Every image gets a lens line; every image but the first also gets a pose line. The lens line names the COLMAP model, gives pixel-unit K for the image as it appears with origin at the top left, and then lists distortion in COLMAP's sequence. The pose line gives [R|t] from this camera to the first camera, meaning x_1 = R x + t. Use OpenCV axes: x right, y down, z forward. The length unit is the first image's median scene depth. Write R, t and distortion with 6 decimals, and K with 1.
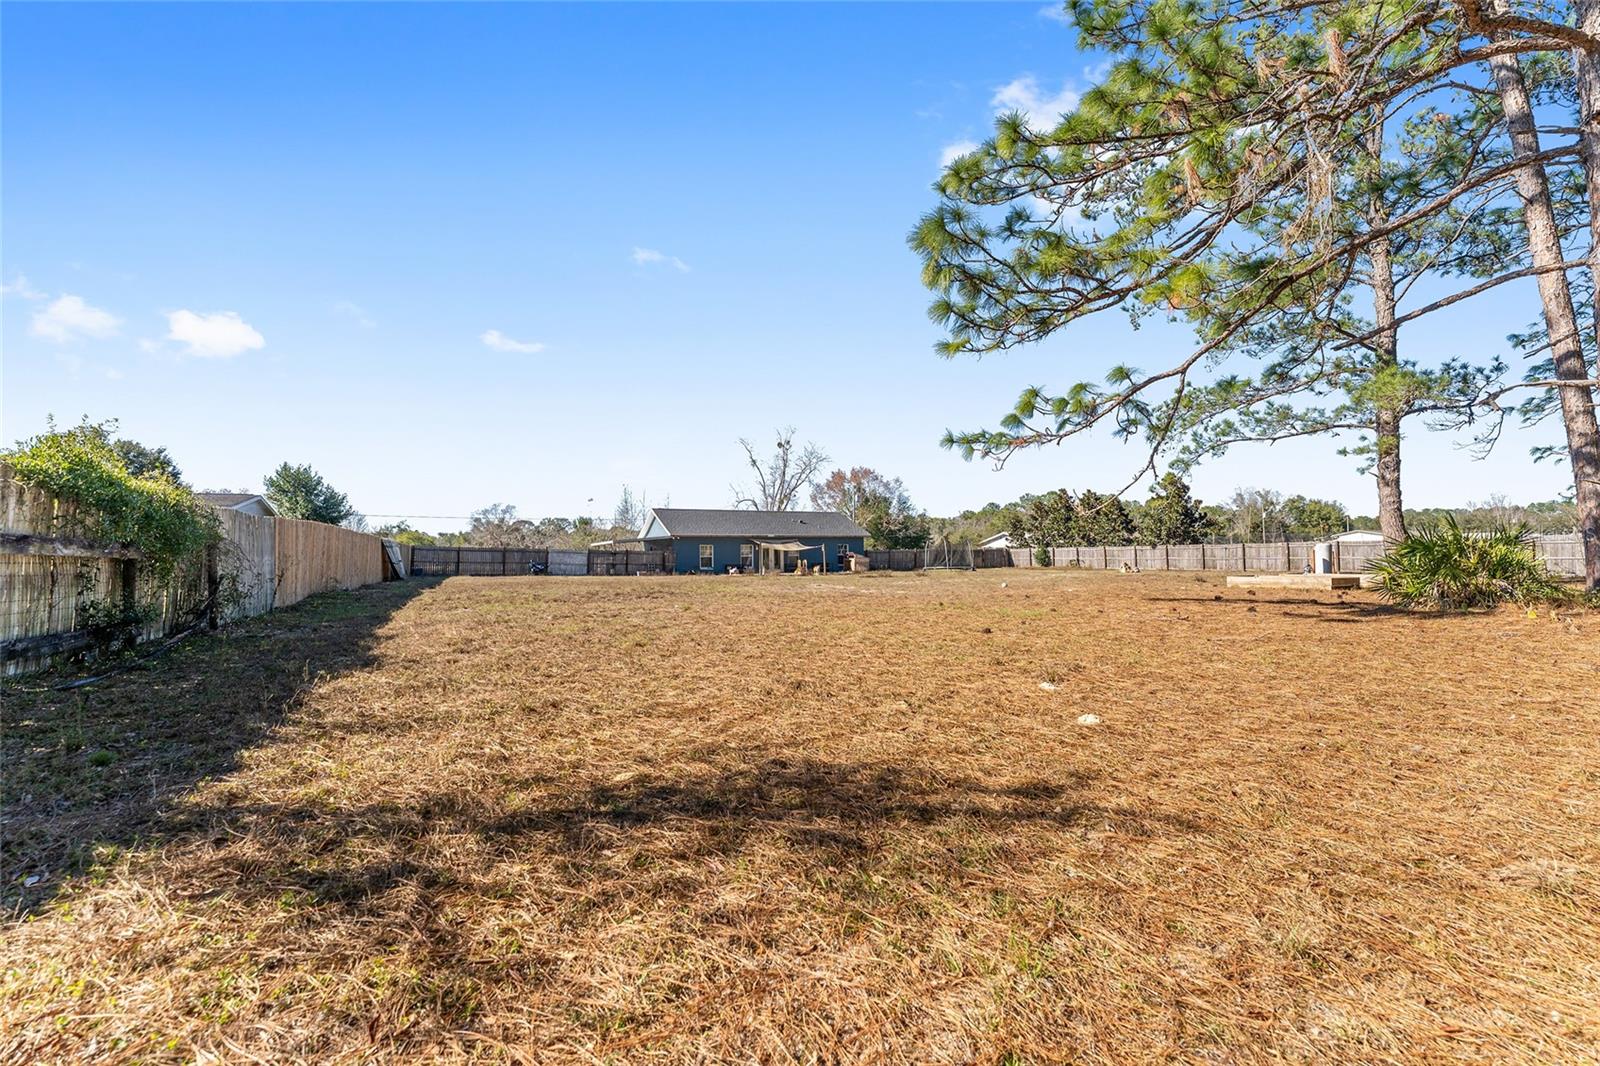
lens RADIAL K [[643.5, 0, 800.7], [0, 643.5, 540.9], [0, 0, 1]] dist [0.004549, -0.001581]
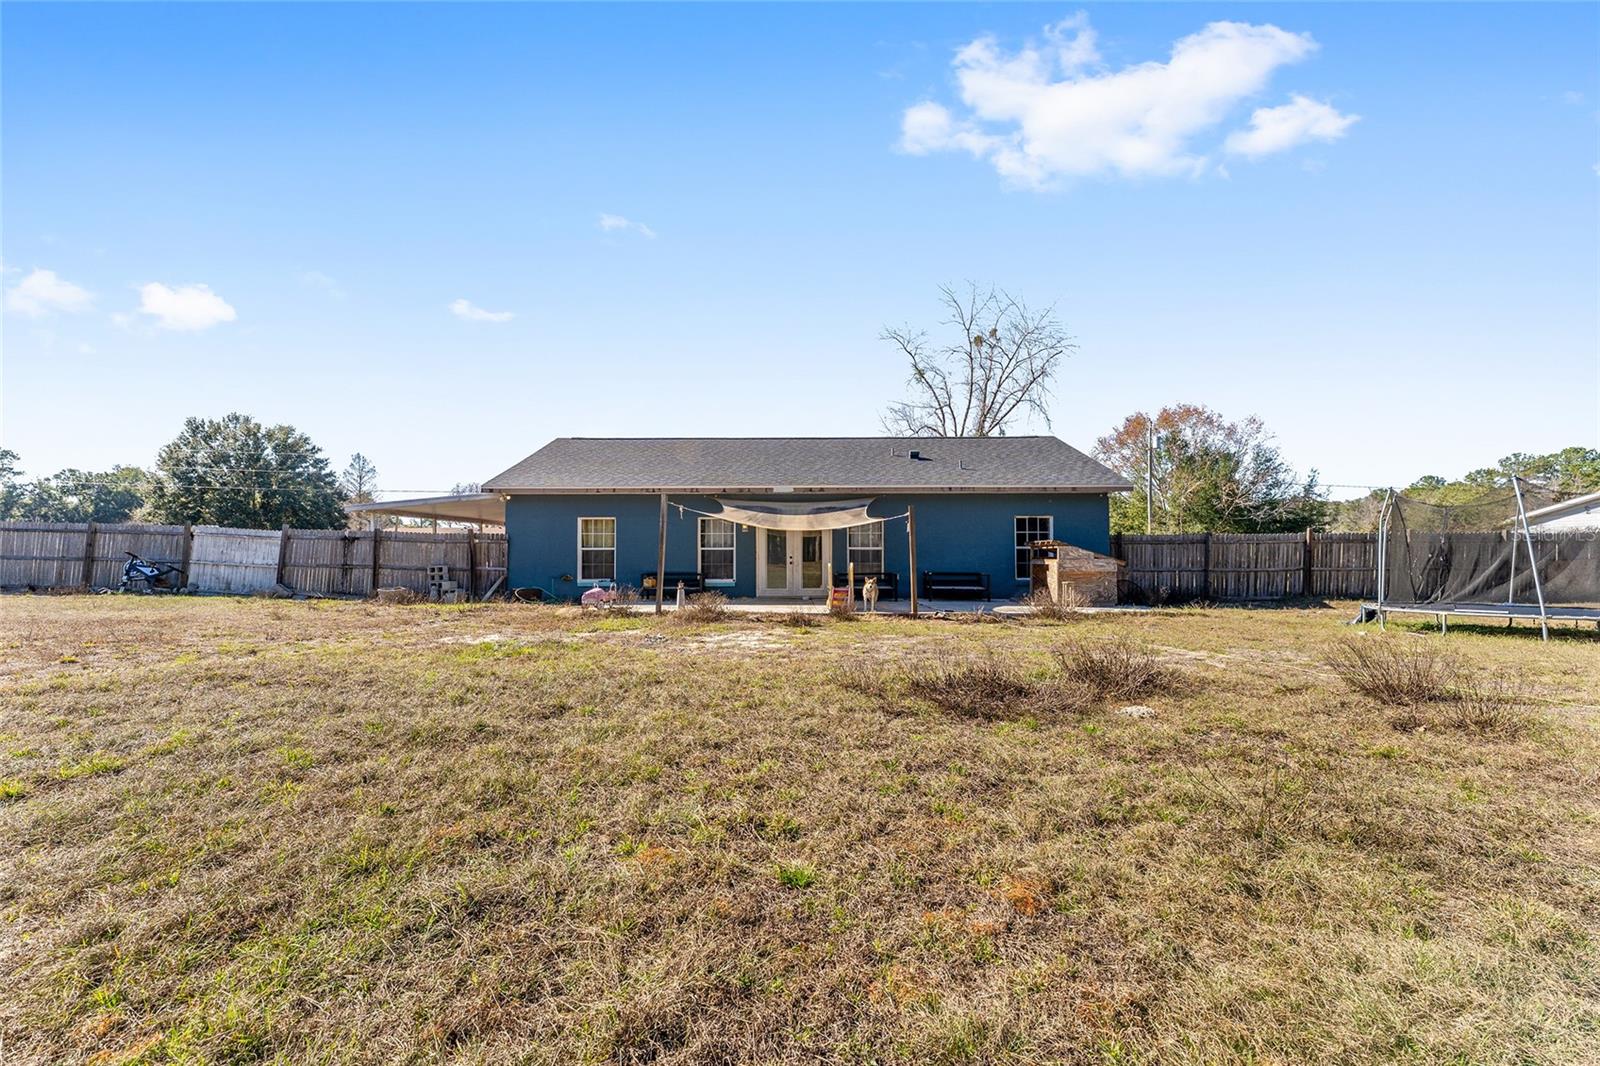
lens RADIAL K [[643.5, 0, 810.8], [0, 643.5, 537.6], [0, 0, 1]] dist [0.004549, -0.001581]
pose [[0.896963, -0.002324, -0.442100, 0.062824], [0.002342, 0.999997, -0.000505, 0.009300], [0.442100, -0.000582, 0.896966, 0.384719]]
